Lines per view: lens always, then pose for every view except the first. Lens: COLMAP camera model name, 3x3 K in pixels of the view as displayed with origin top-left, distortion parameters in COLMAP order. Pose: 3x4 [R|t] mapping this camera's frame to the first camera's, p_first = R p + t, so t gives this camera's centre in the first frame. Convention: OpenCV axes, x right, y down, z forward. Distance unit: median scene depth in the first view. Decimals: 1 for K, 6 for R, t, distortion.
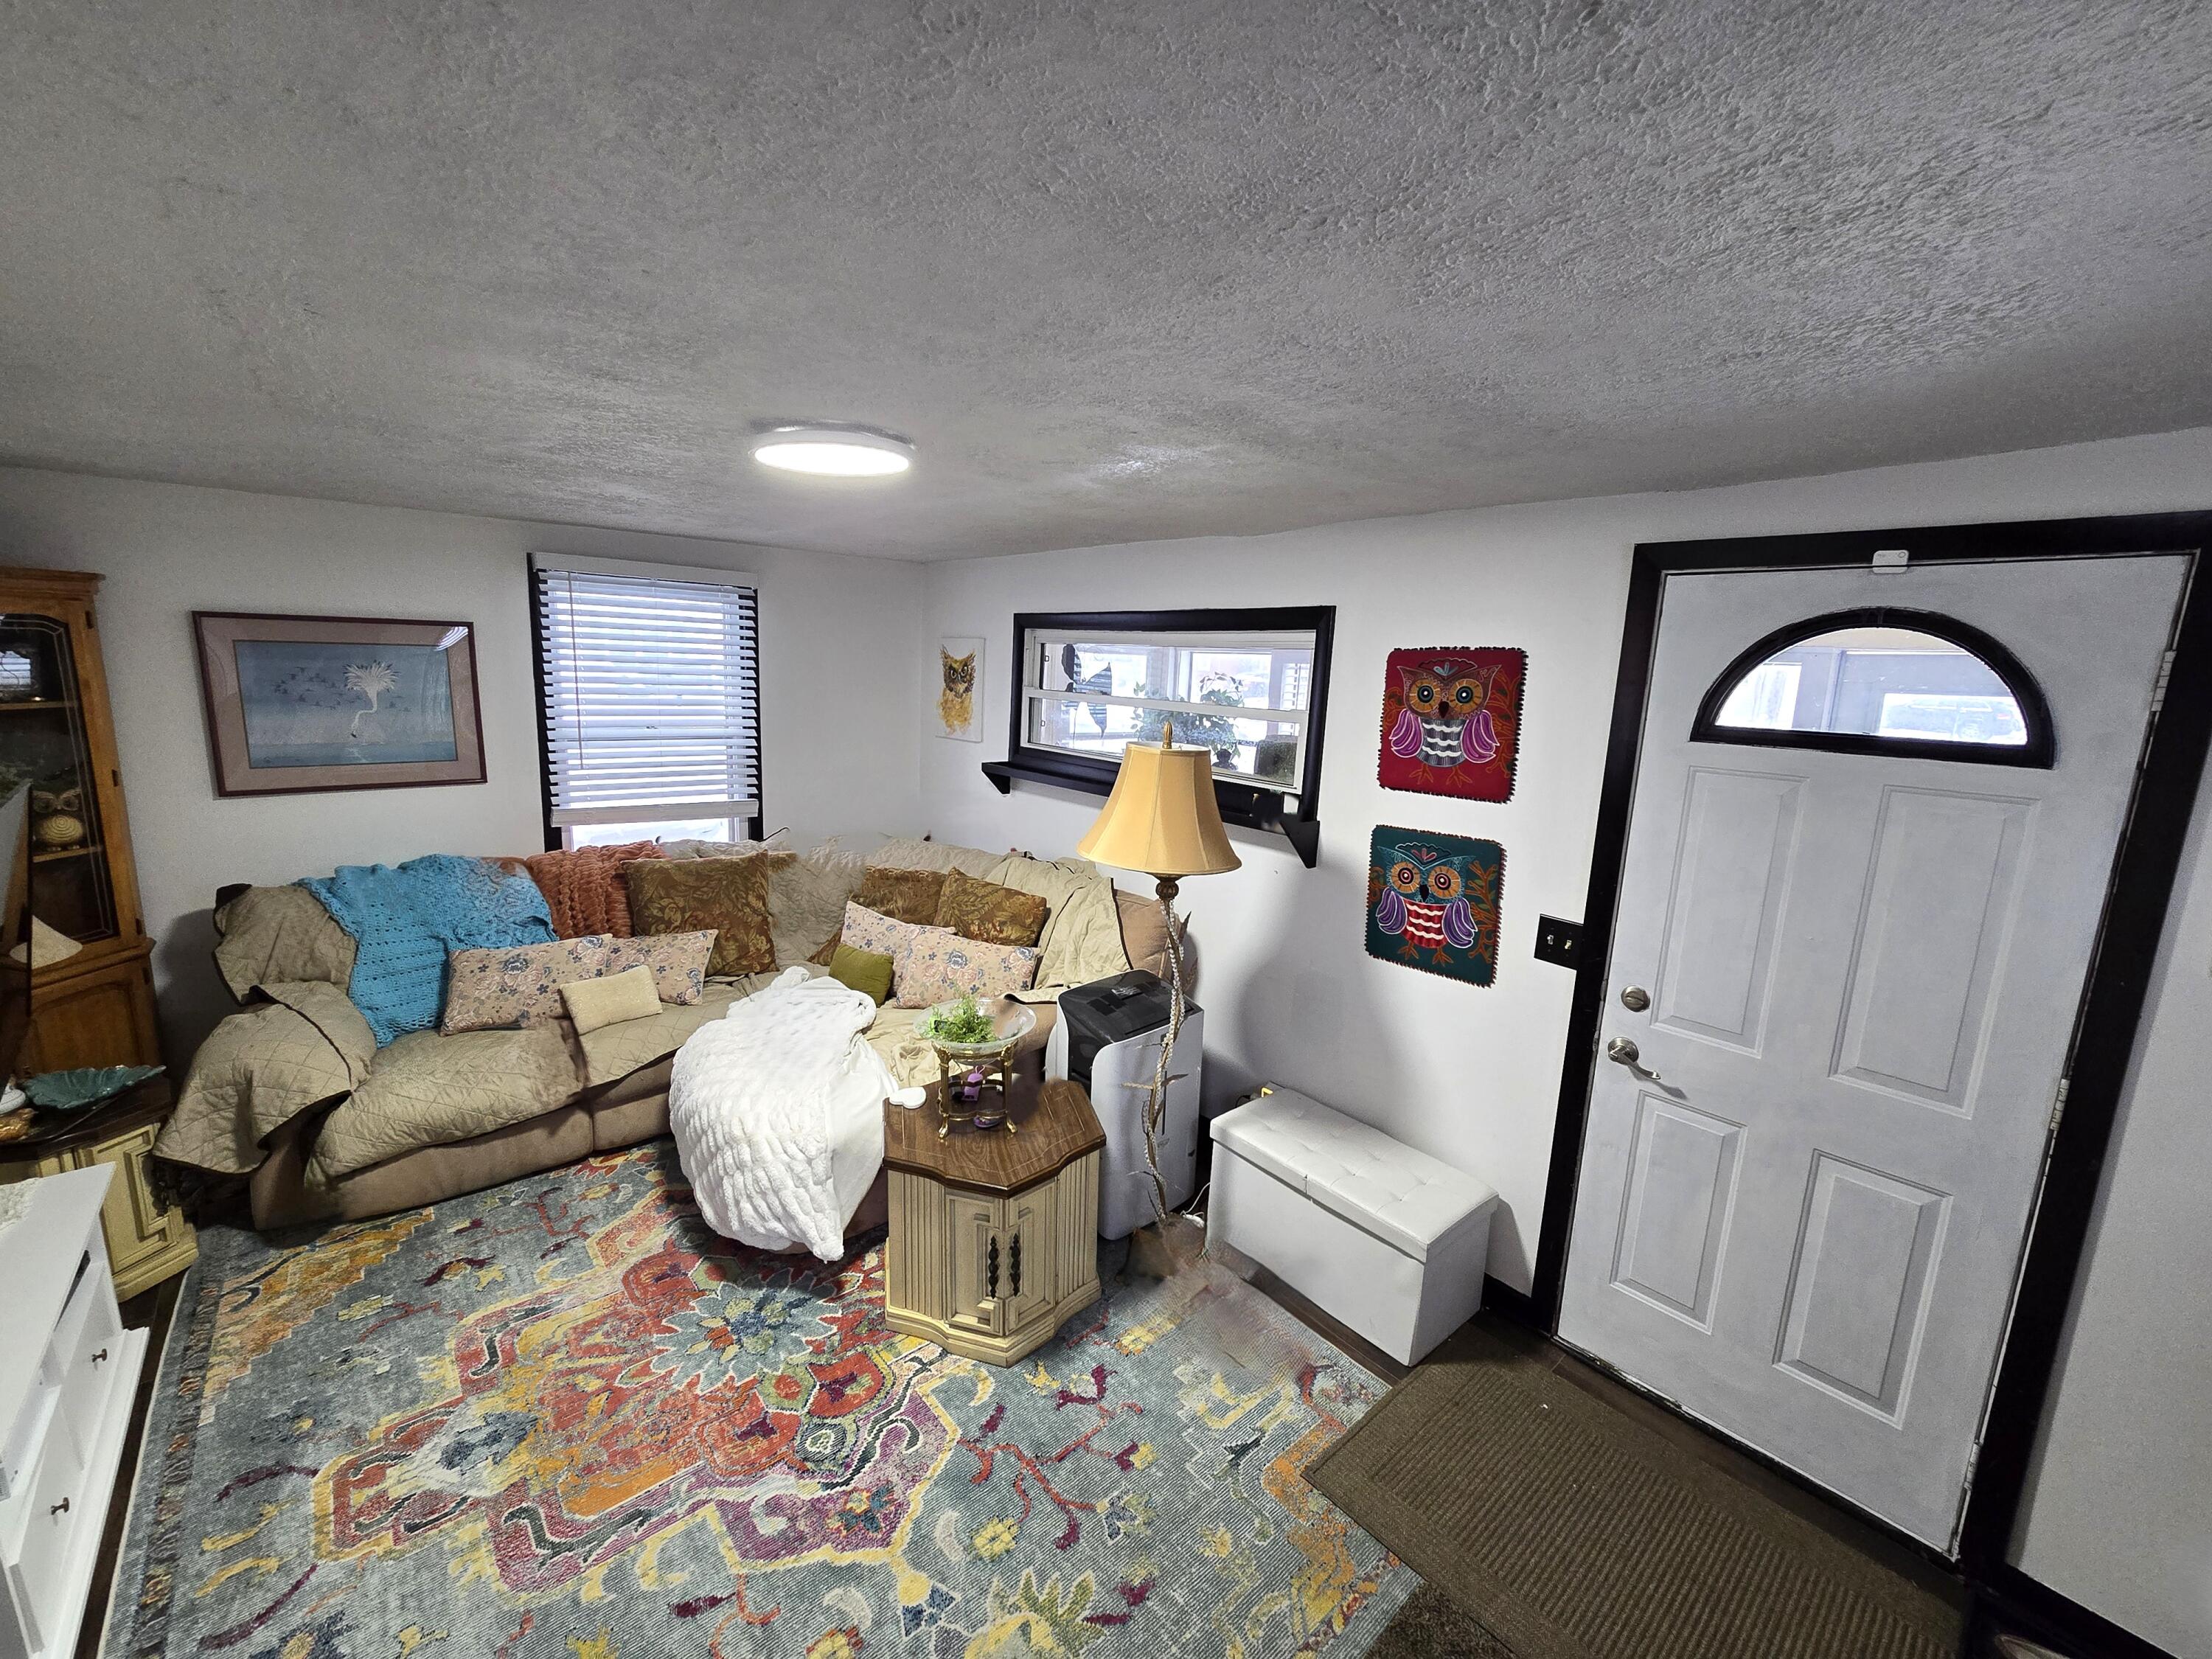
lens RADIAL K [[910.4, 0, 1101.2], [0, 910.4, 827.7], [0, 0, 1]] dist [0.001413, -0.000757]
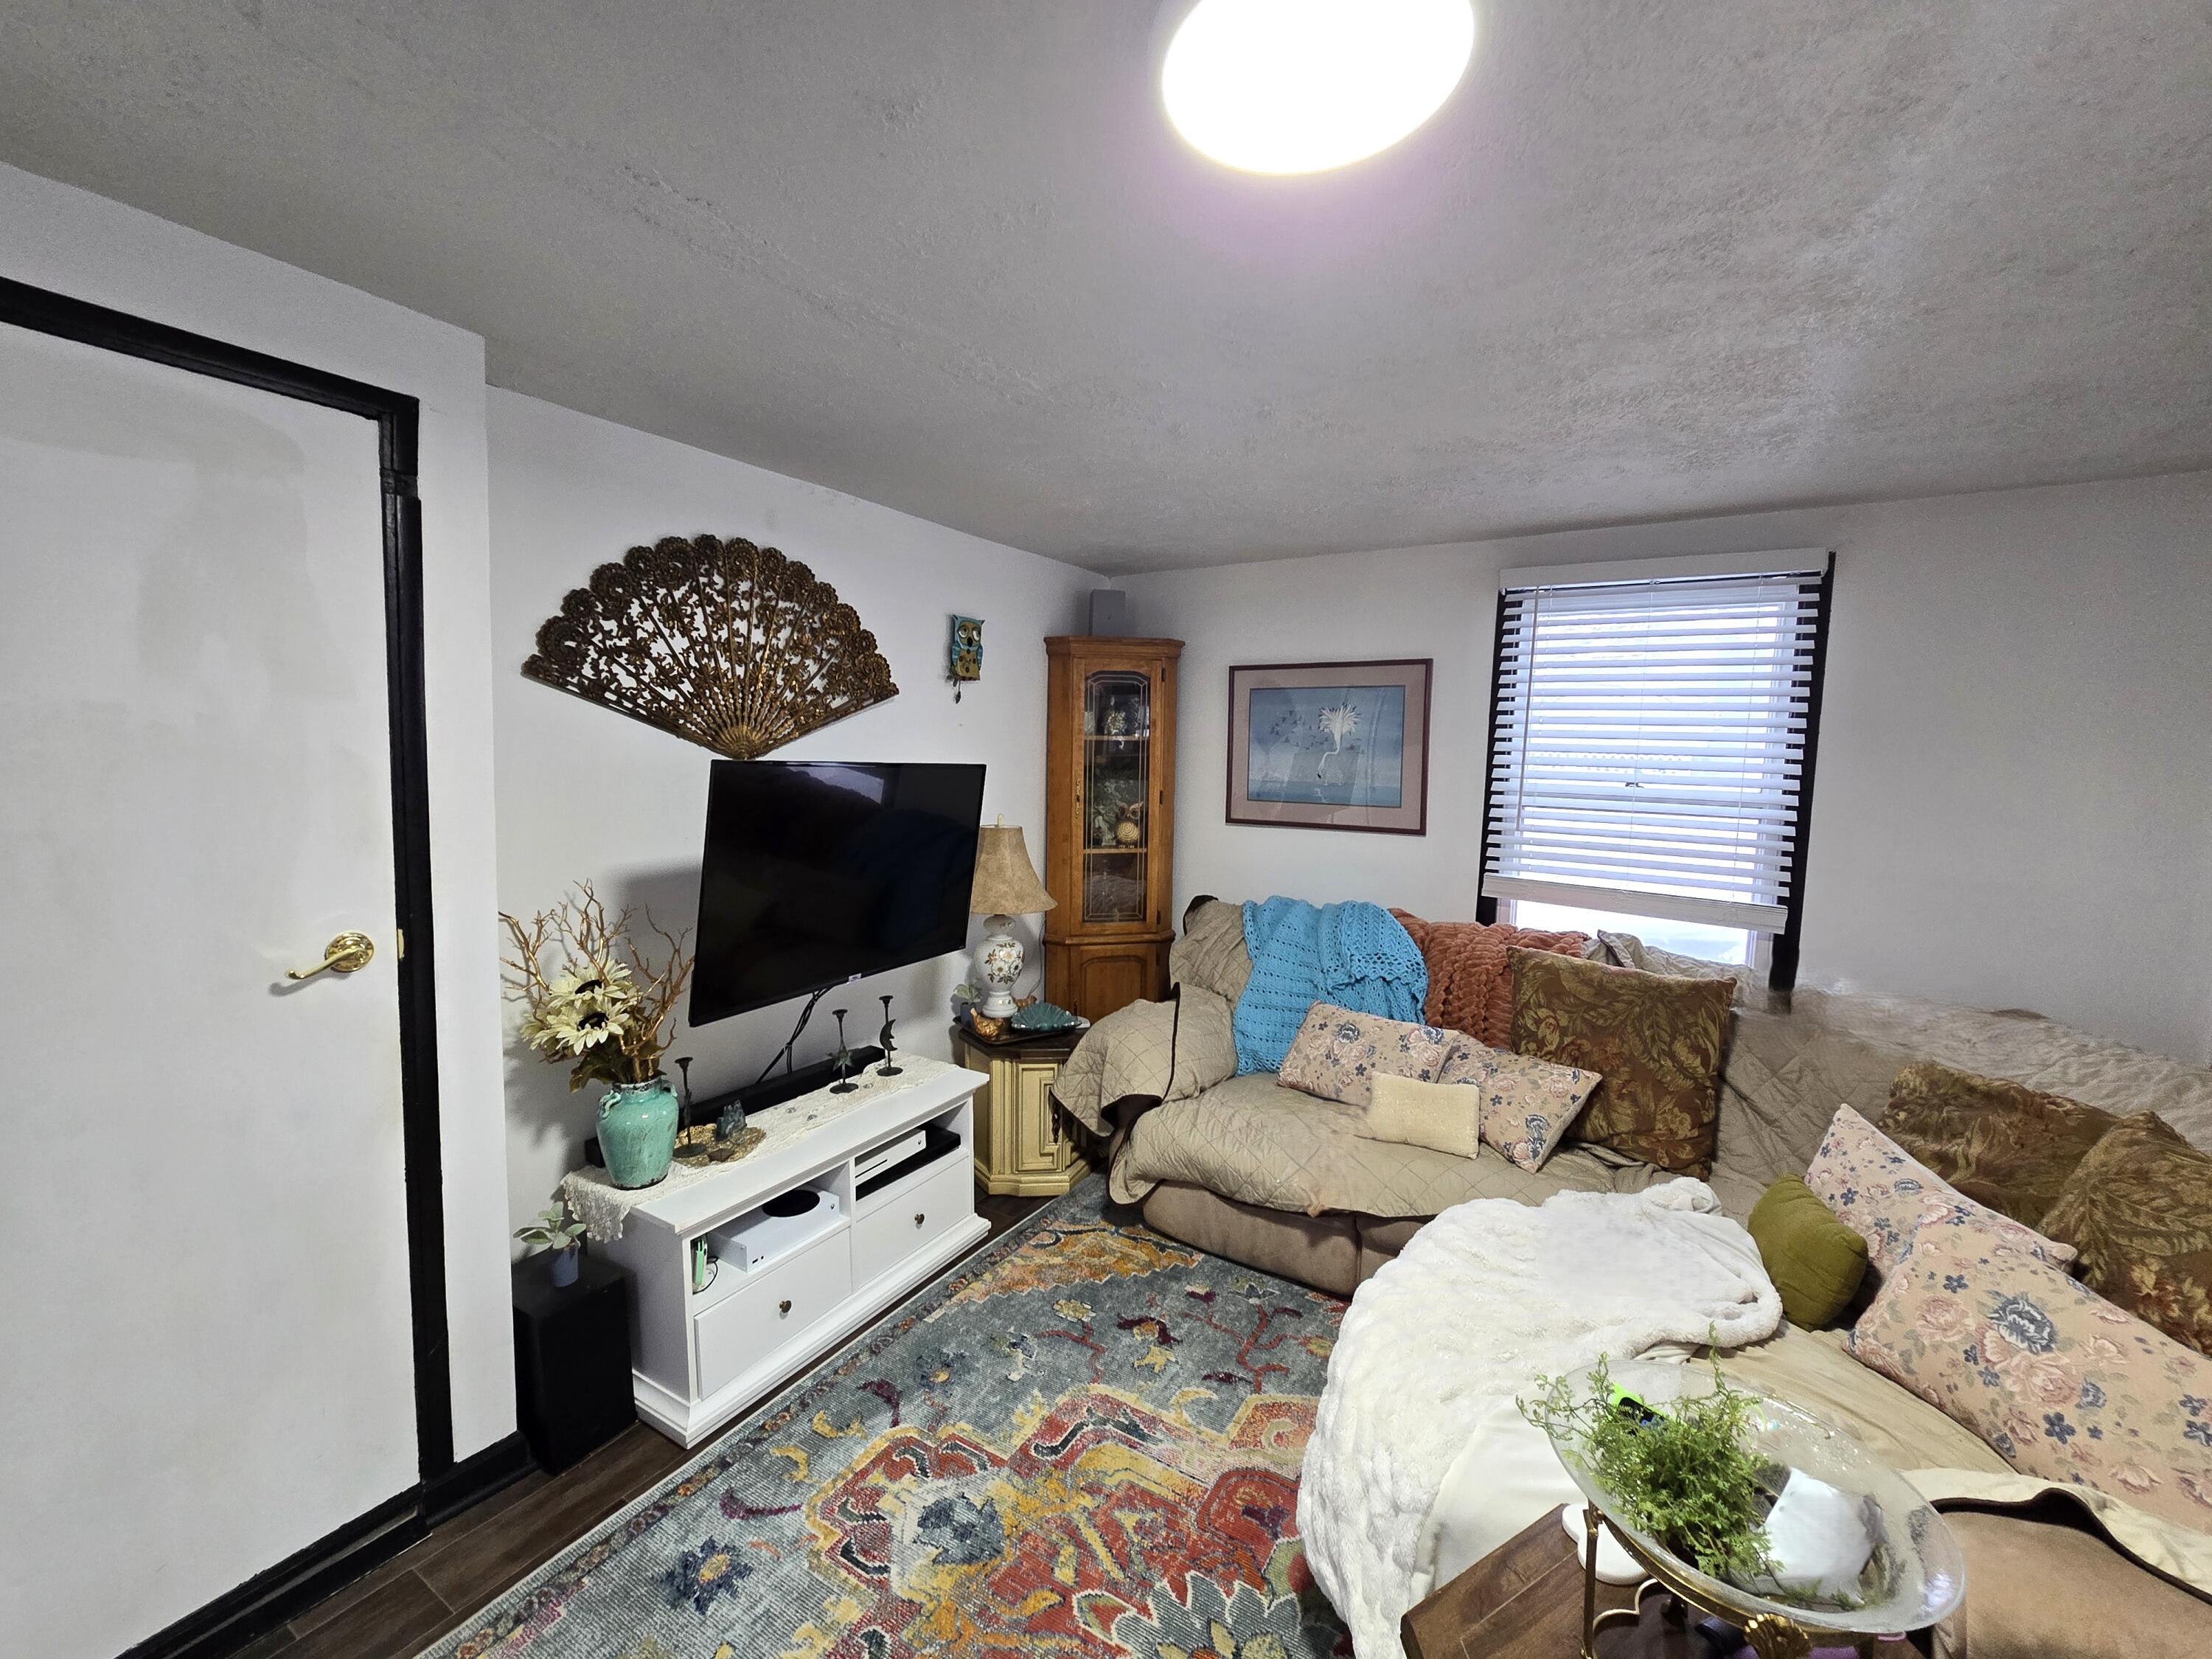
lens RADIAL K [[910.4, 0, 1111.7], [0, 910.4, 823.1], [0, 0, 1]] dist [0.001413, -0.000757]
pose [[0.310517, 0.048957, -0.949306, 0.094847], [-0.183351, 0.983004, -0.009279, 0.004893], [0.932717, 0.176938, 0.314216, 0.491208]]
